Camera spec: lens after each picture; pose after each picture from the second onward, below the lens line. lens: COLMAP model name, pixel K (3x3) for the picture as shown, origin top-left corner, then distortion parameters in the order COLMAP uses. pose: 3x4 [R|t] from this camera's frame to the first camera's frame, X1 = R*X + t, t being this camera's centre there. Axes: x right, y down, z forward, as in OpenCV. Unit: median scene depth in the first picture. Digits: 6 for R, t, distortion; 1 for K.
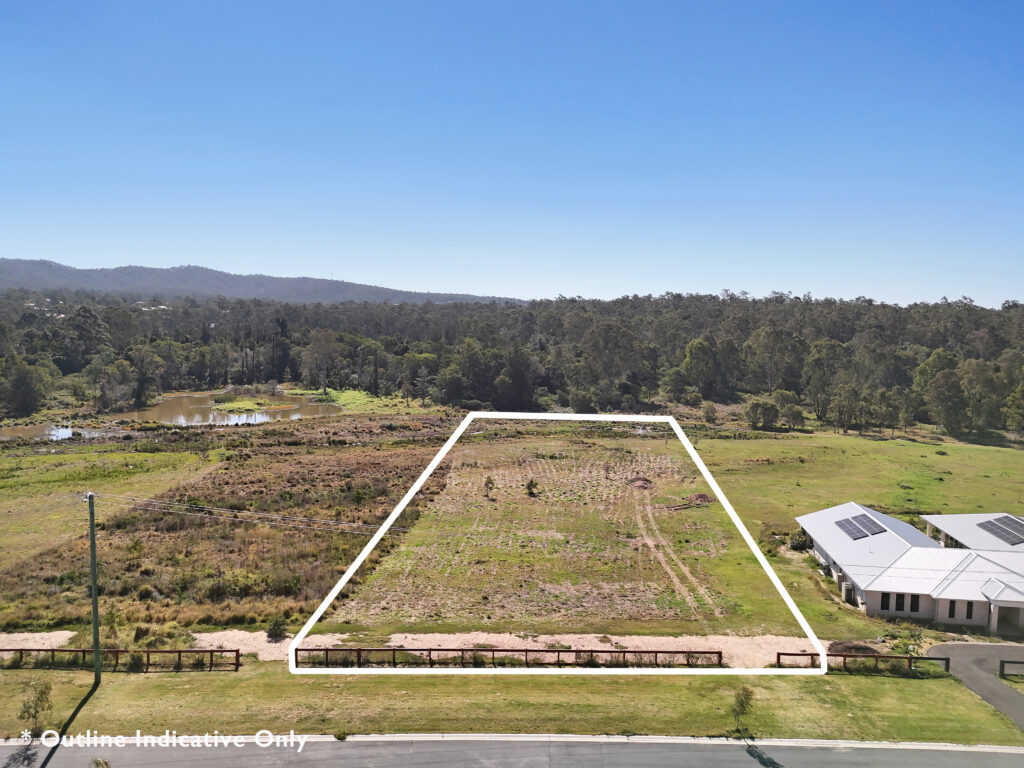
lens RADIAL K [[750.3, 0, 510.0], [0, 750.3, 383.9], [0, 0, 1]] dist [0.078730, -0.068539]
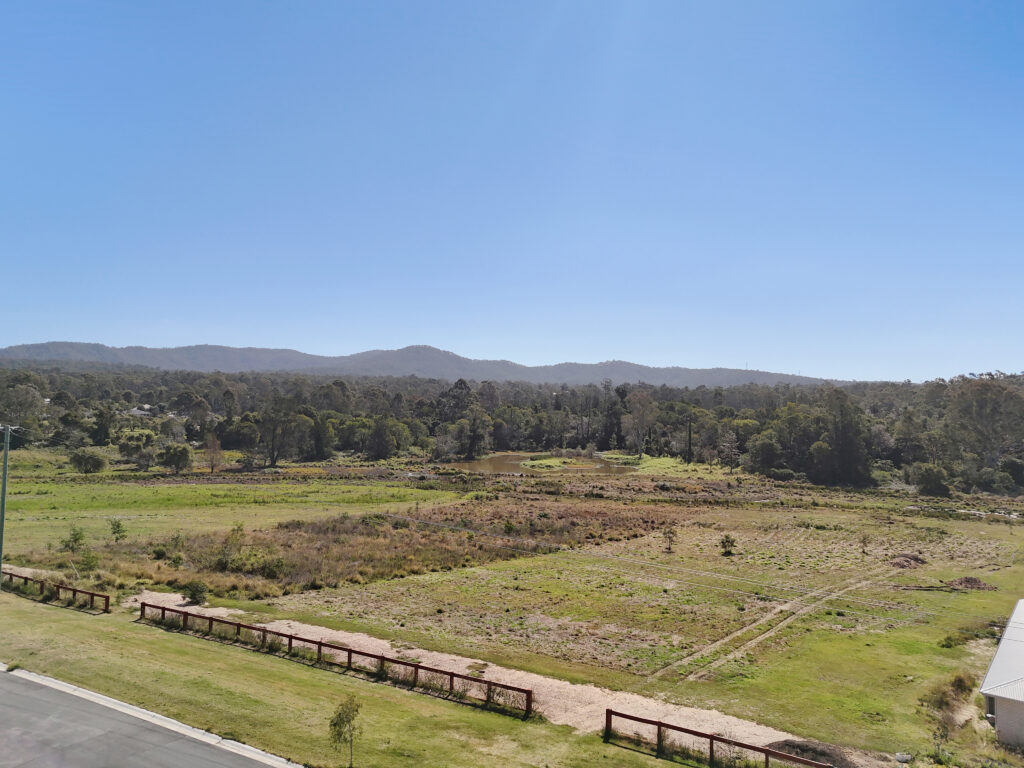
lens RADIAL K [[750.3, 0, 510.0], [0, 750.3, 383.9], [0, 0, 1]] dist [0.078730, -0.068539]
pose [[0.856393, -0.013009, -0.516161, 0.146736], [-0.049967, 0.992902, -0.107928, 0.037839], [0.513902, 0.118220, 0.849664, 0.094329]]
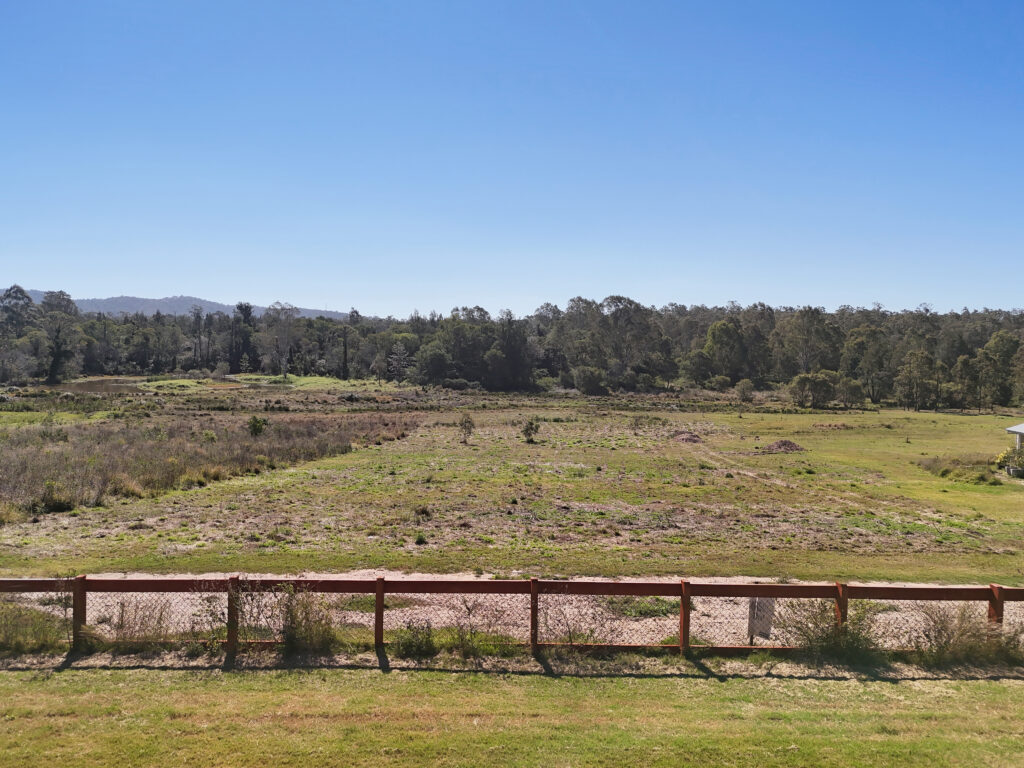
lens RADIAL K [[750.3, 0, 510.0], [0, 750.3, 383.9], [0, 0, 1]] dist [0.078730, -0.068539]
pose [[0.999975, 0.002959, 0.006435, 0.003142], [-0.002651, 0.998874, -0.047367, 0.073612], [-0.006568, 0.047348, 0.998857, 0.189302]]
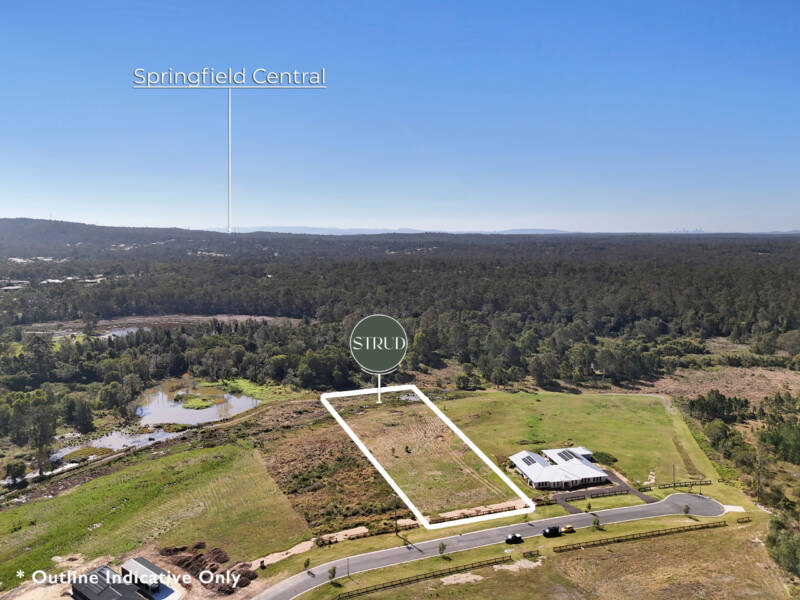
lens RADIAL K [[586.2, 0, 398.4], [0, 586.2, 299.9], [0, 0, 1]] dist [0.078730, -0.068539]
pose [[0.949363, -0.056554, 0.309048, -0.344968], [0.050518, 0.998344, 0.027505, -0.248822], [-0.310092, -0.010500, 0.950649, -0.528469]]
